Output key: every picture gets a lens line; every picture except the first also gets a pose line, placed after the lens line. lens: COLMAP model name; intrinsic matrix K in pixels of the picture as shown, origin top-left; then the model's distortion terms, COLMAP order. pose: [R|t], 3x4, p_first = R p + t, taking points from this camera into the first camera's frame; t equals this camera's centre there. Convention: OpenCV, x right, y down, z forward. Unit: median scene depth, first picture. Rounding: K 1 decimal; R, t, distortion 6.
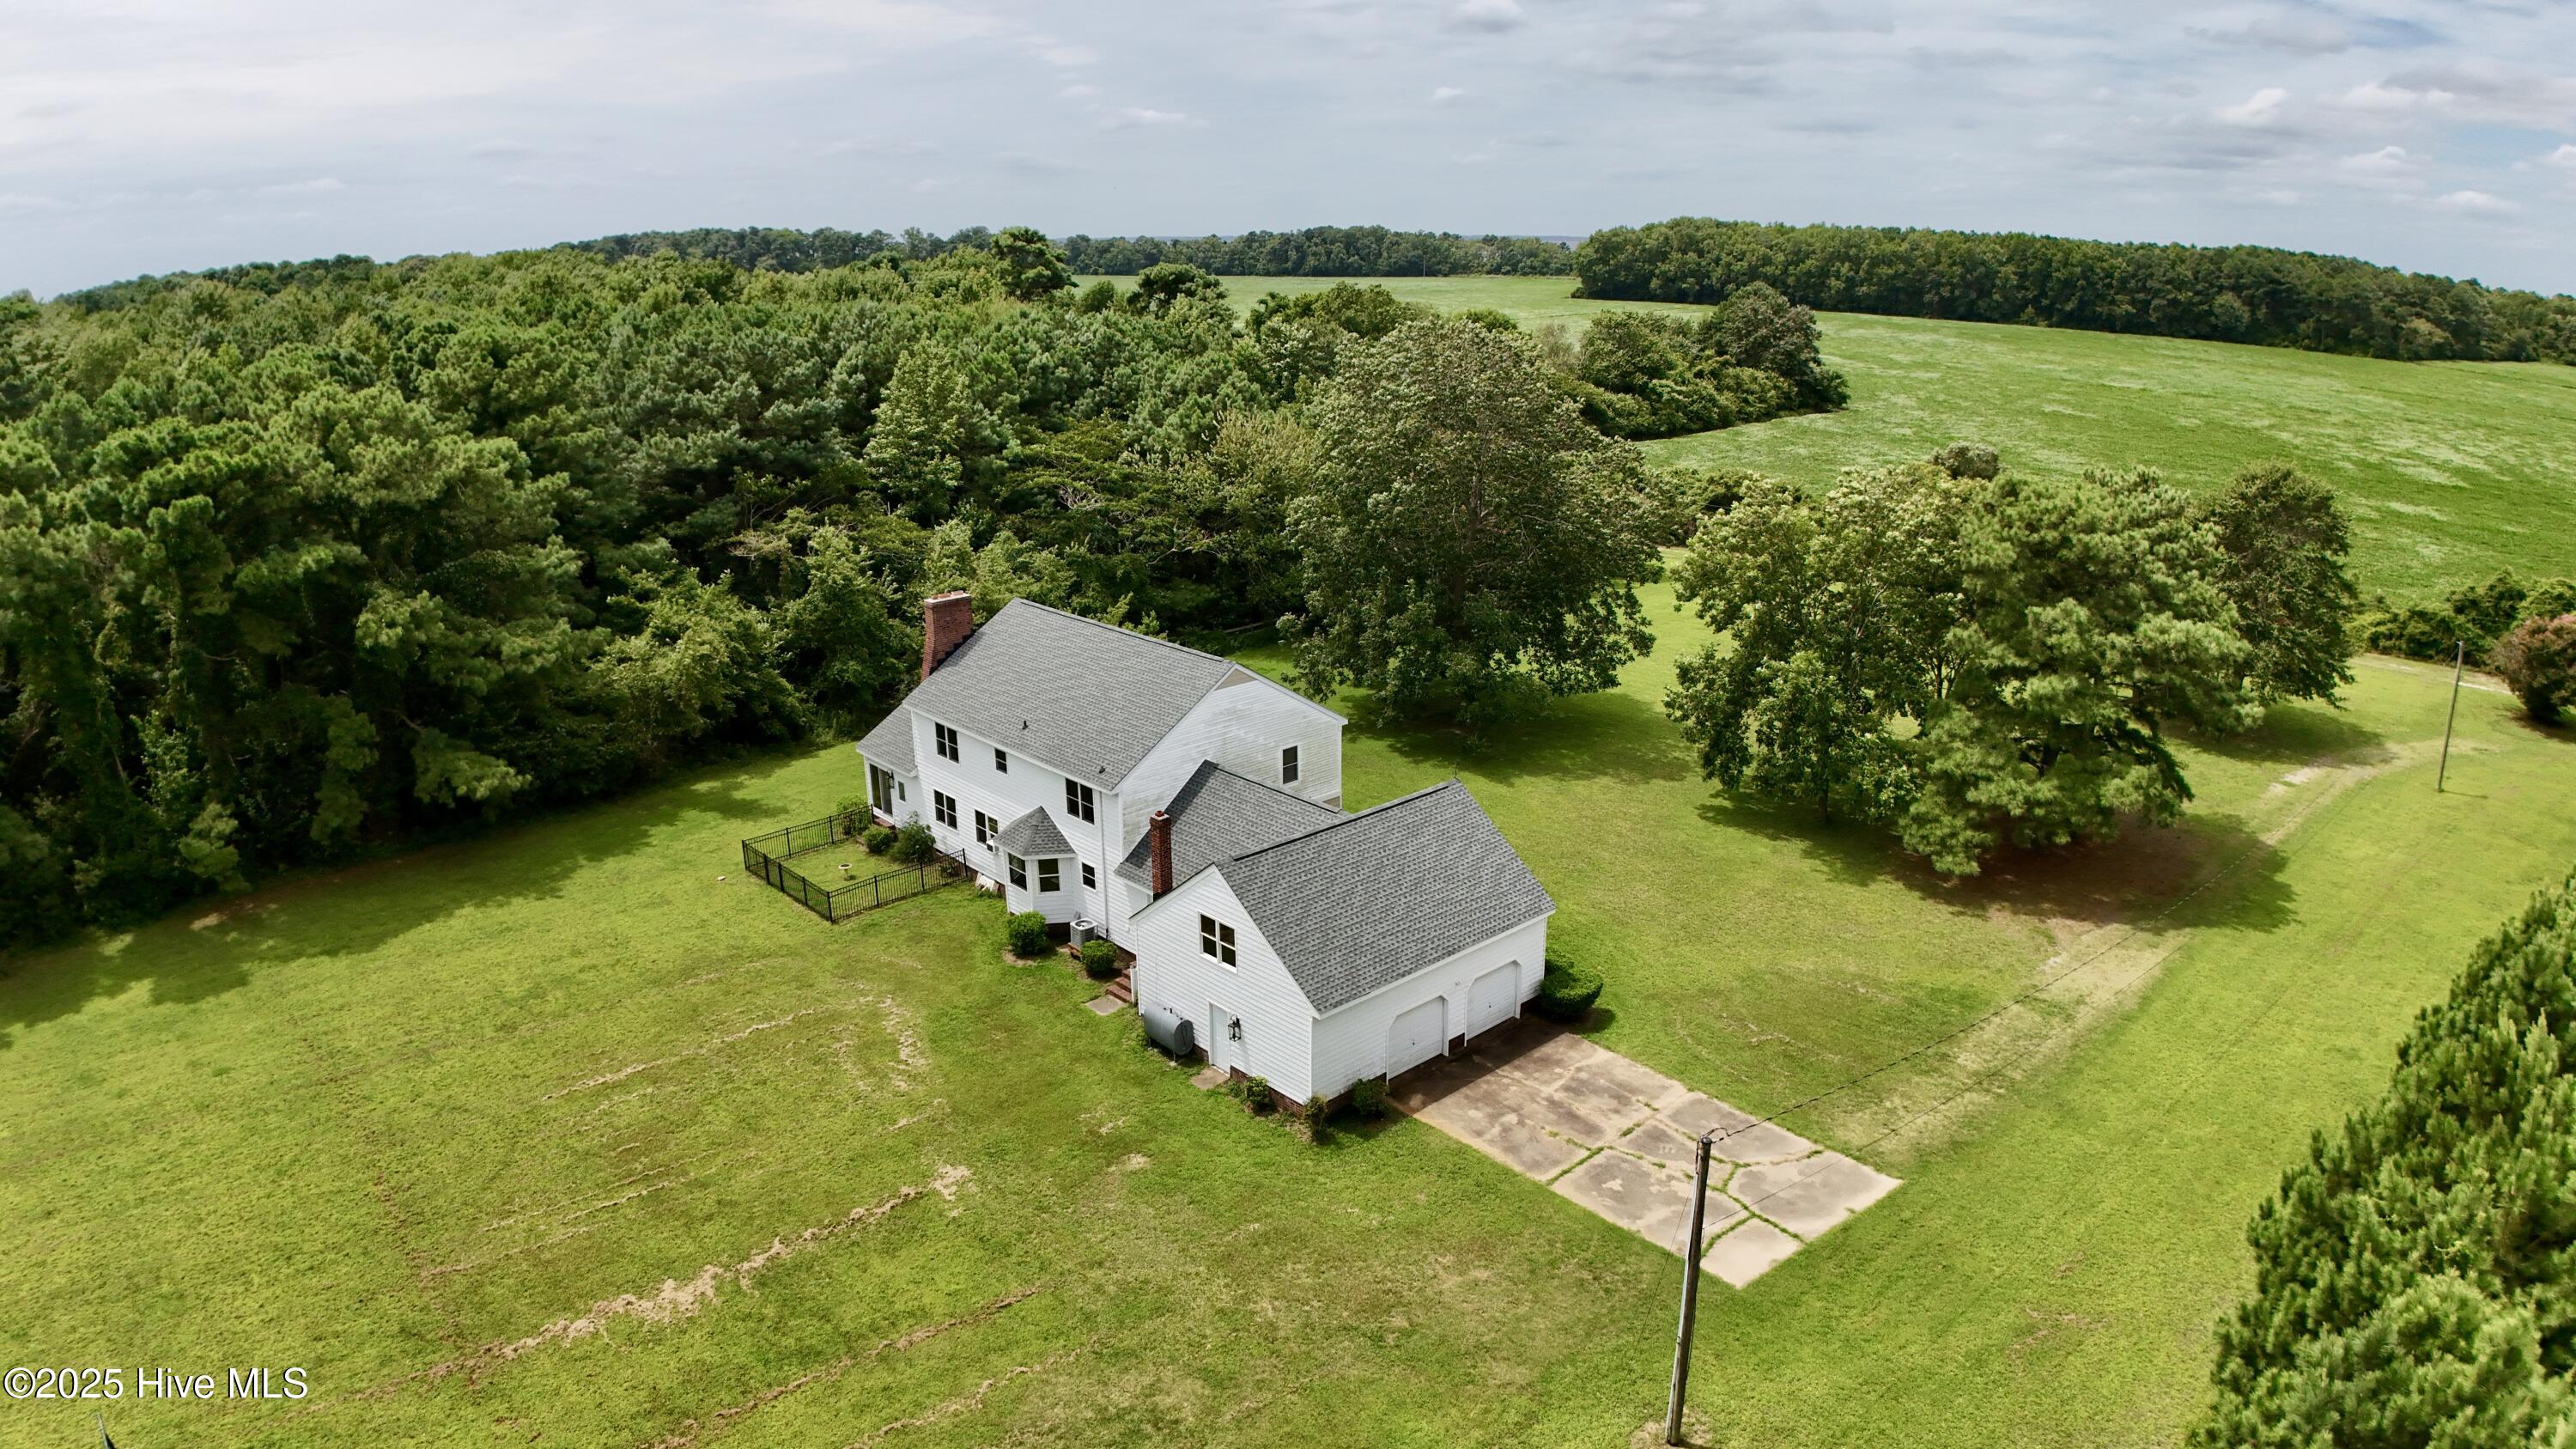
lens RADIAL K [[1577.8, 0, 1327.8], [0, 1577.8, 734.1], [0, 0, 1]] dist [-0.190385, 0.024937]
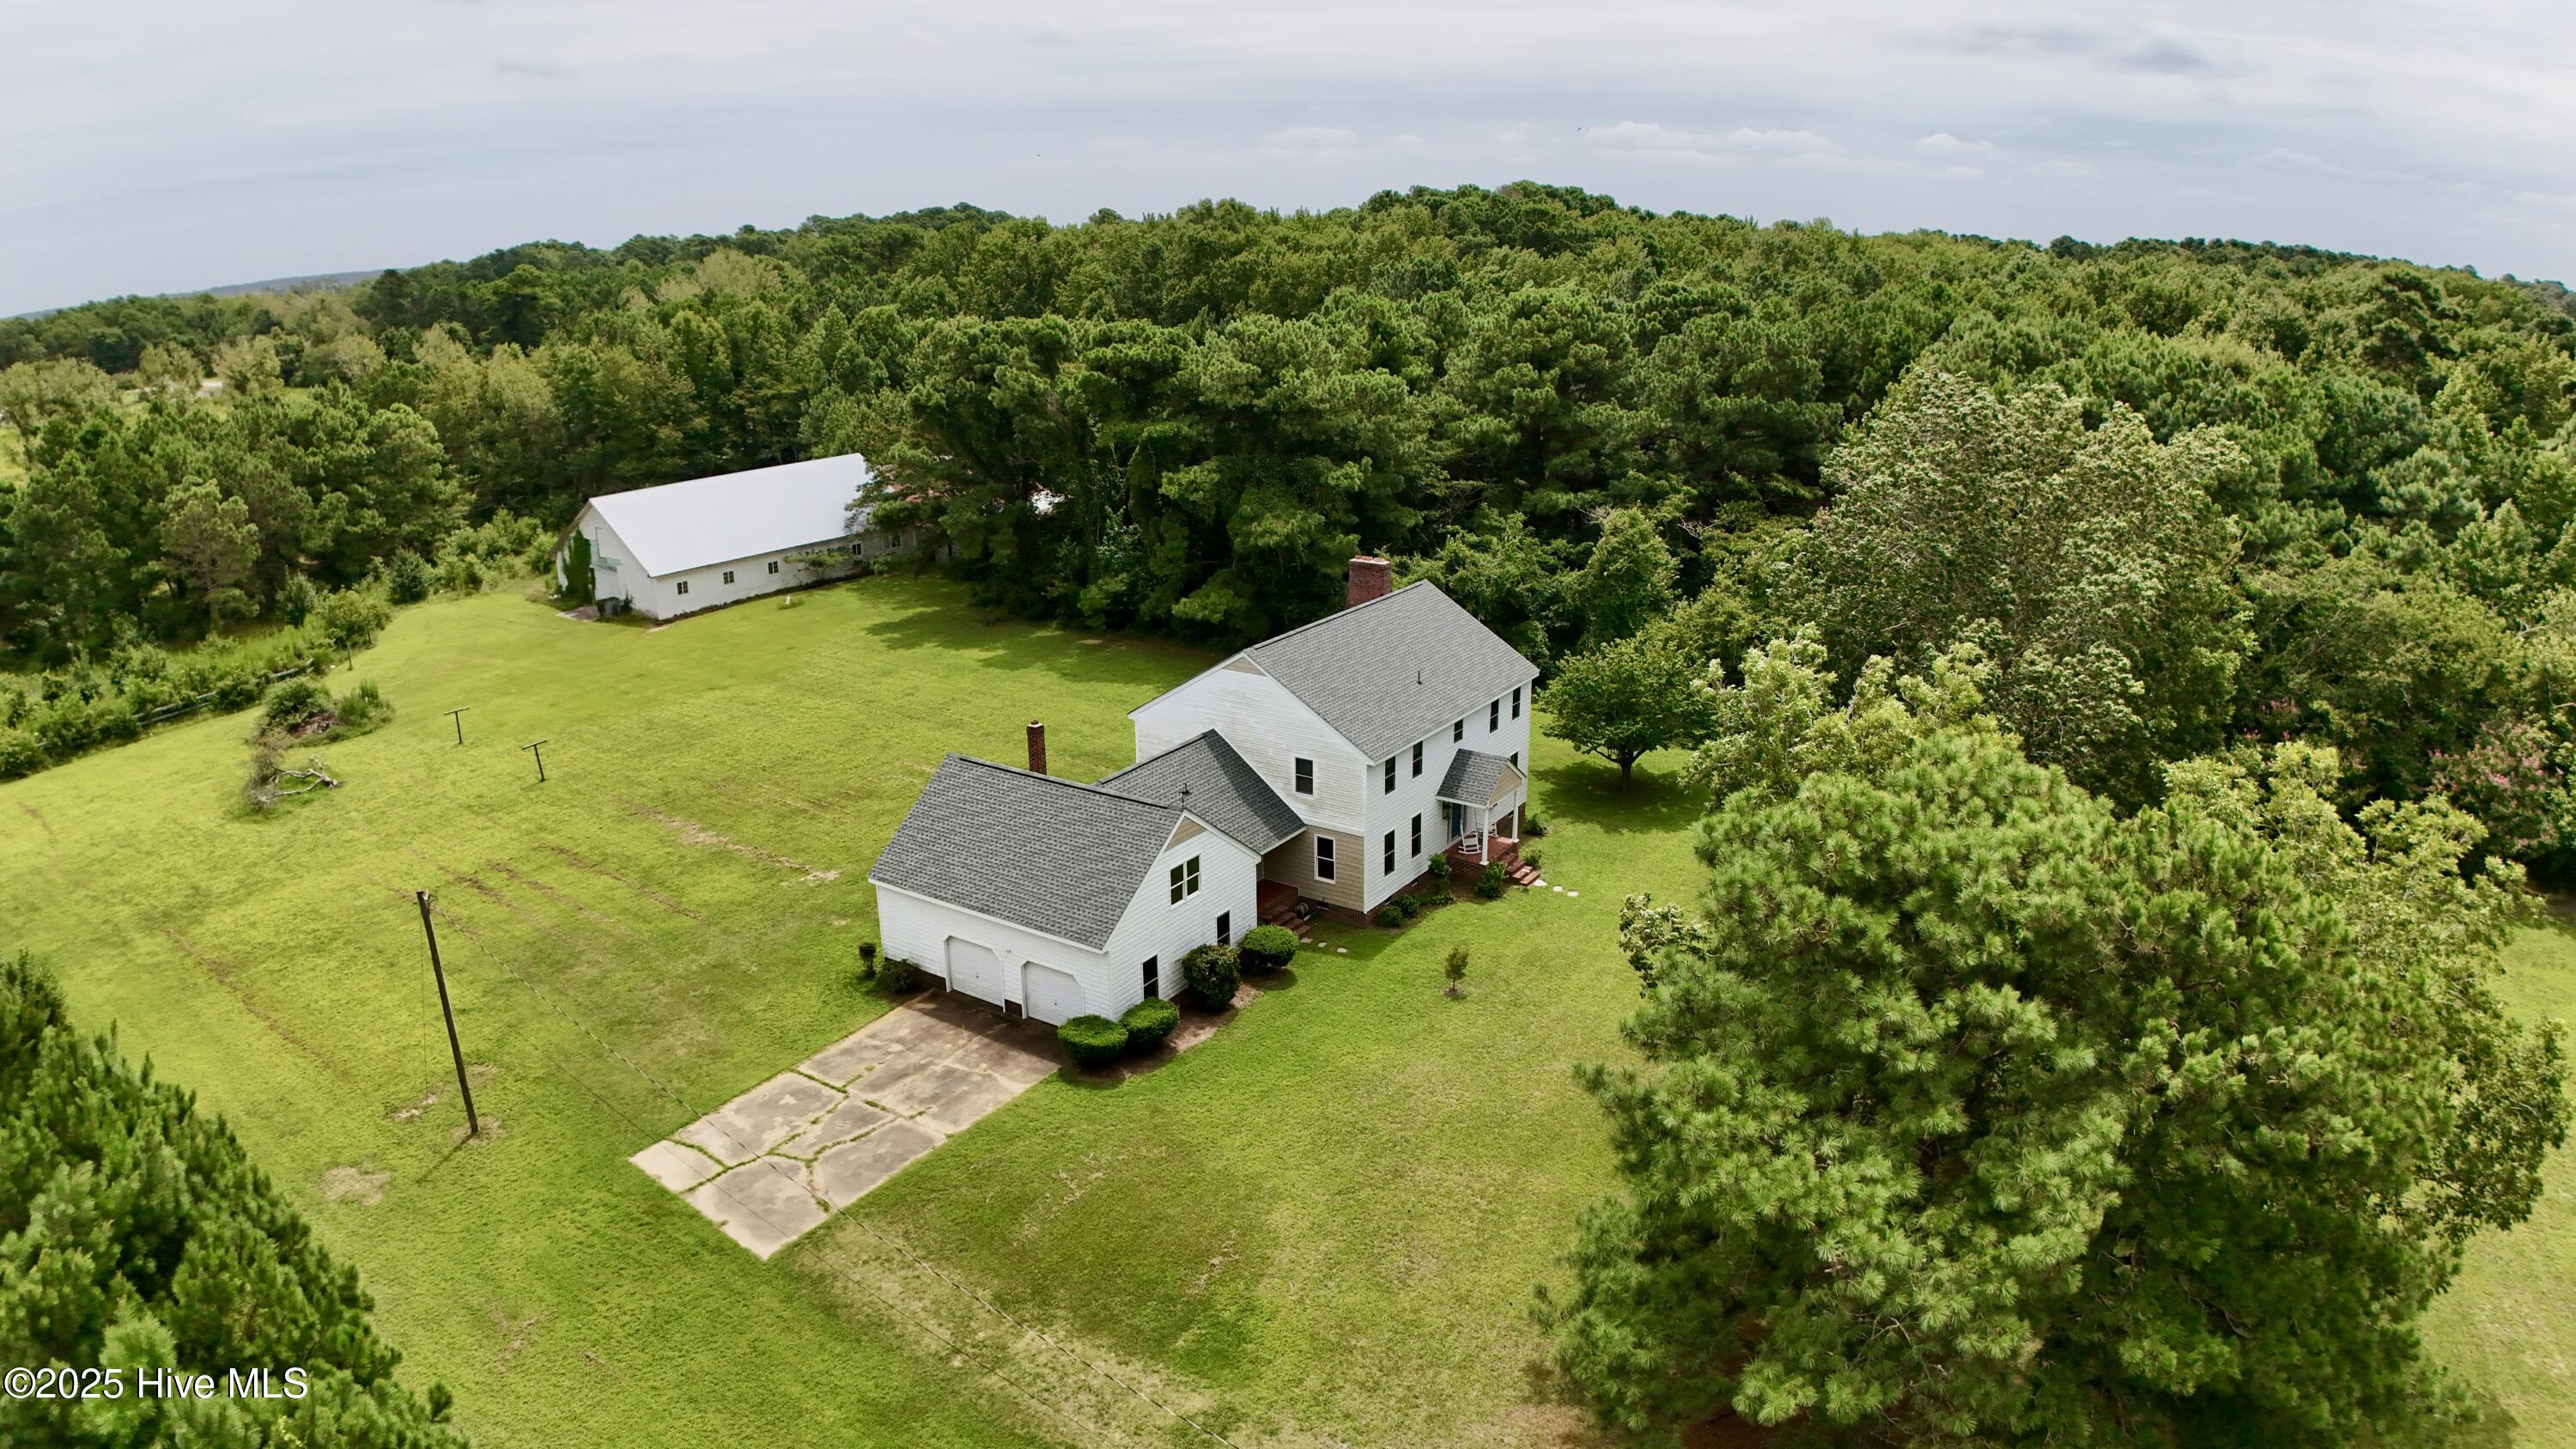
lens RADIAL K [[1577.8, 0, 1327.8], [0, 1577.8, 734.1], [0, 0, 1]] dist [-0.190385, 0.024937]
pose [[0.238765, 0.293785, -0.925571, 0.123503], [-0.286810, 0.931952, 0.221823, -0.031615], [0.927756, 0.212500, 0.306778, 0.097221]]
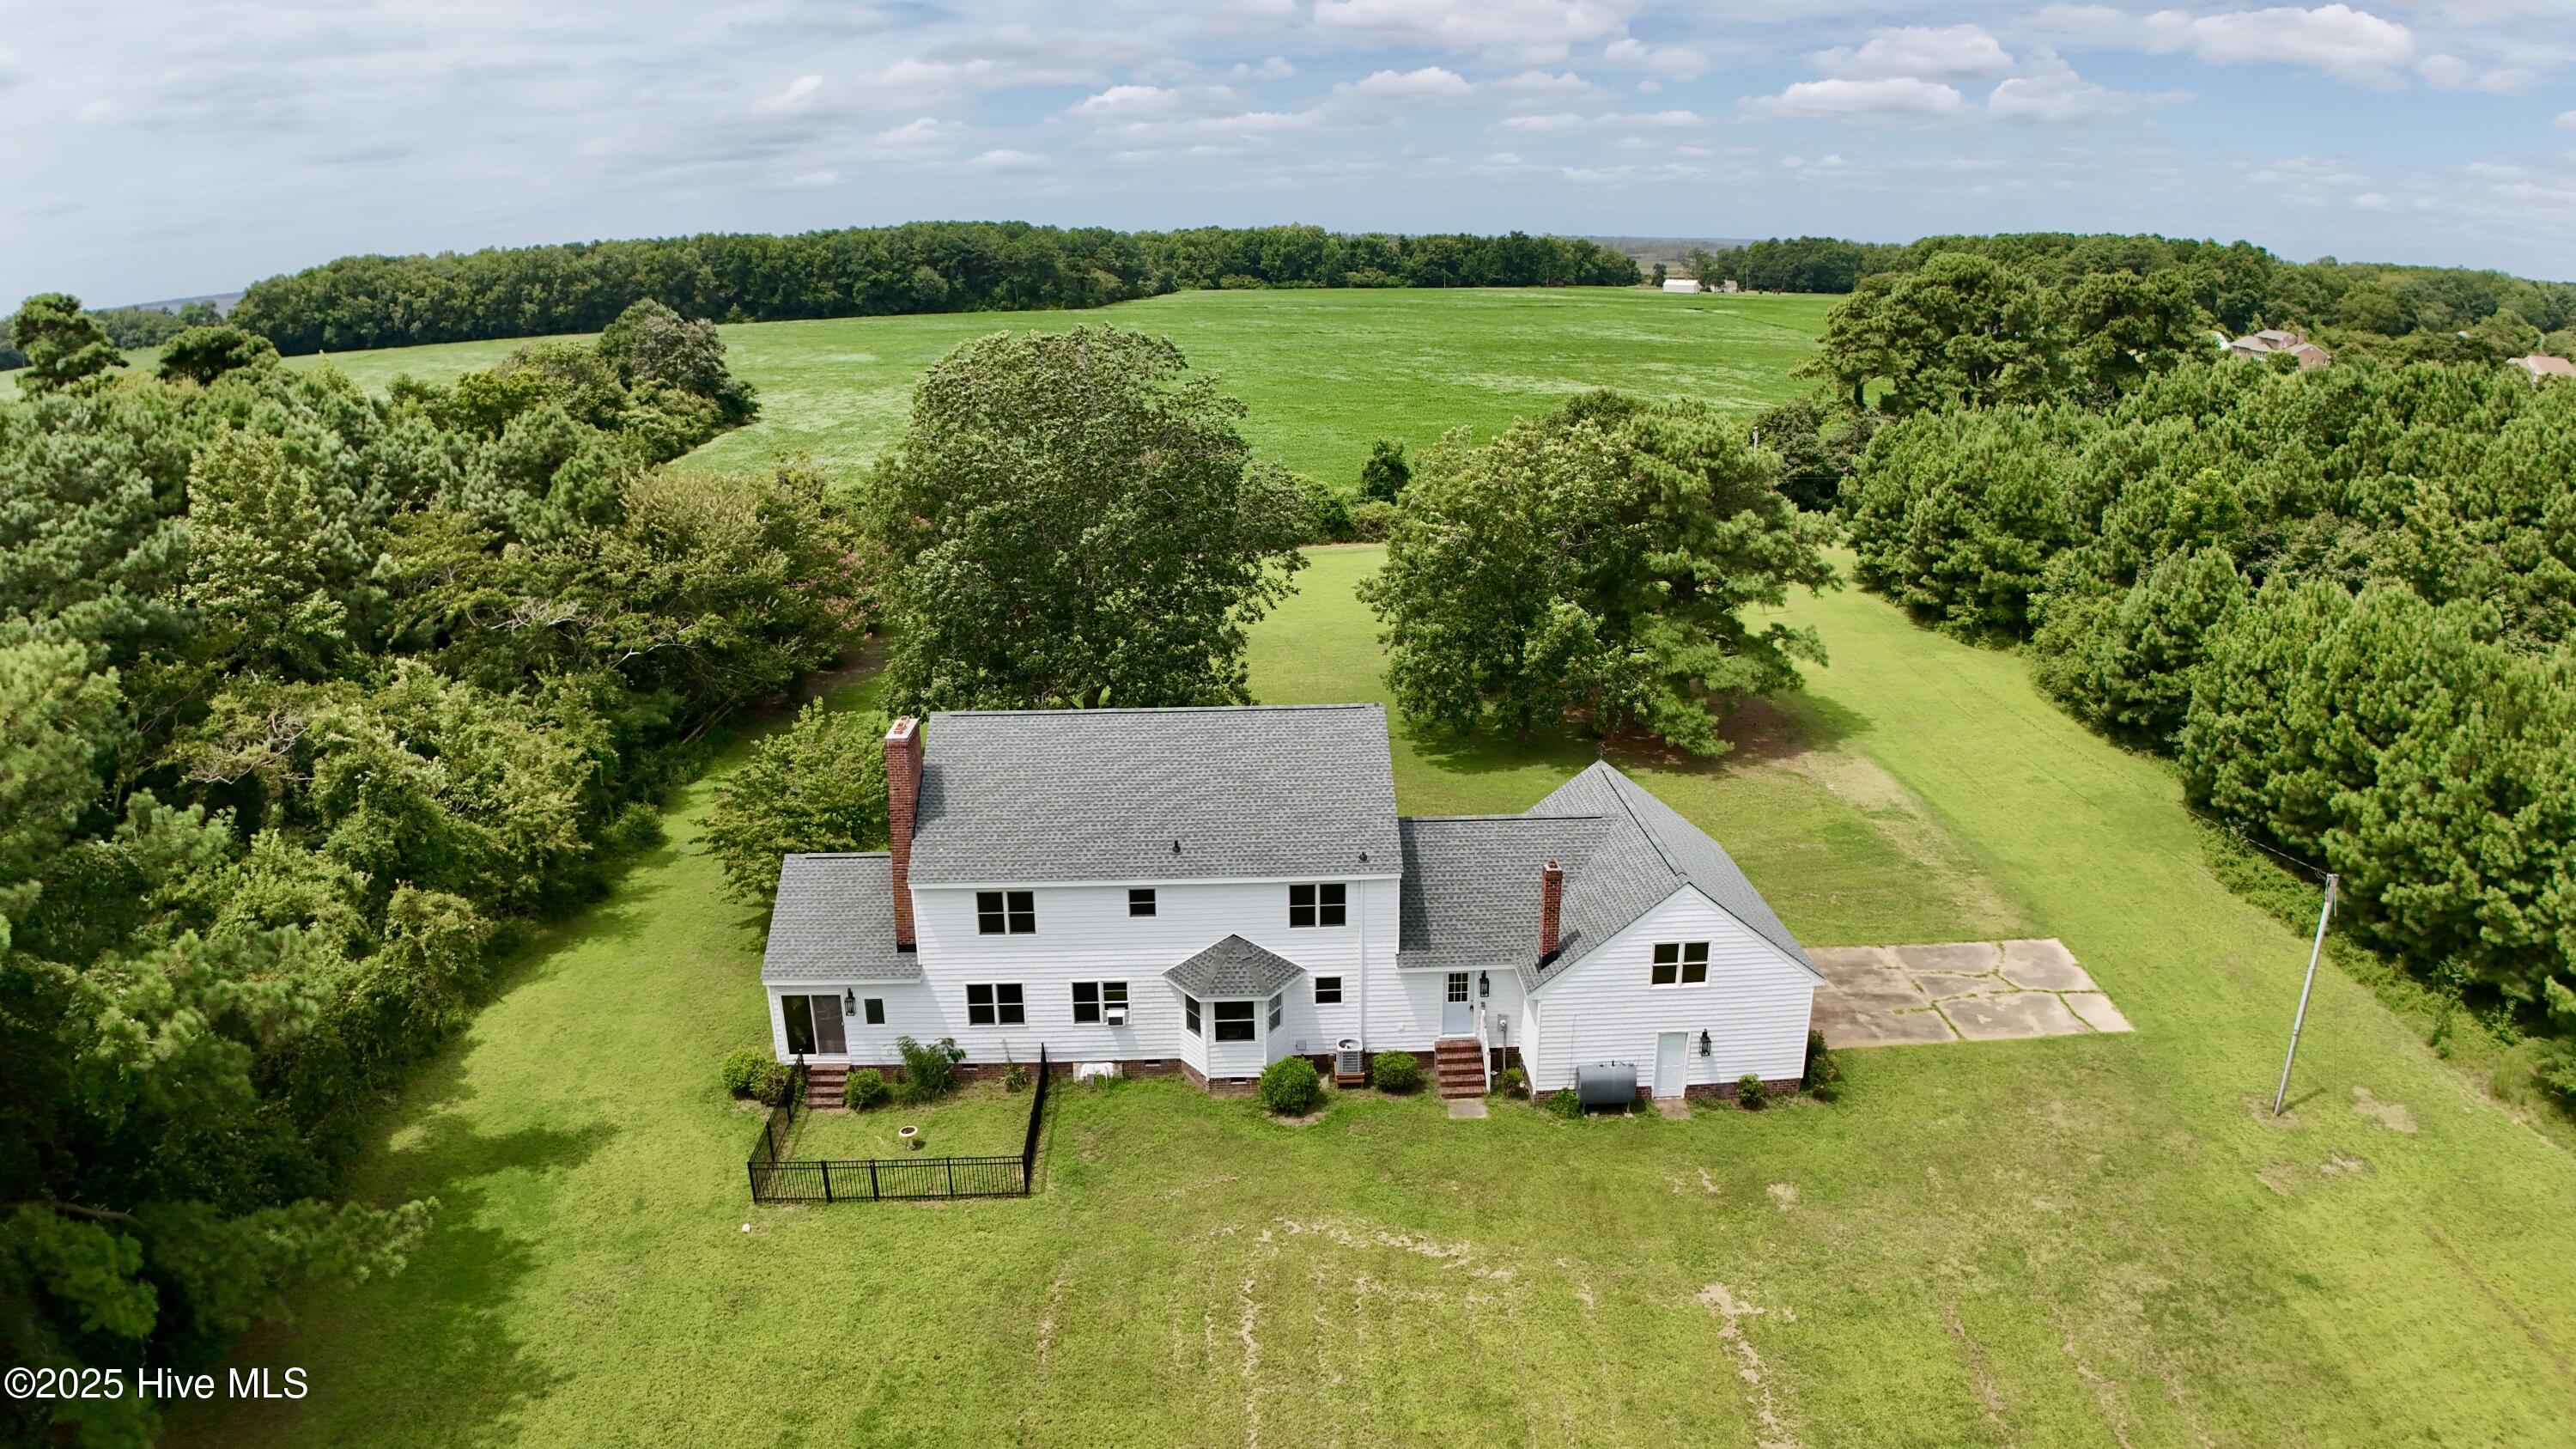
lens RADIAL K [[1577.8, 0, 1327.8], [0, 1577.8, 734.1], [0, 0, 1]] dist [-0.190385, 0.024937]
pose [[0.640668, -0.234500, 0.731133, -0.095910], [0.237645, 0.966024, 0.101597, -0.016486], [-0.730116, 0.108660, 0.674628, 0.055603]]
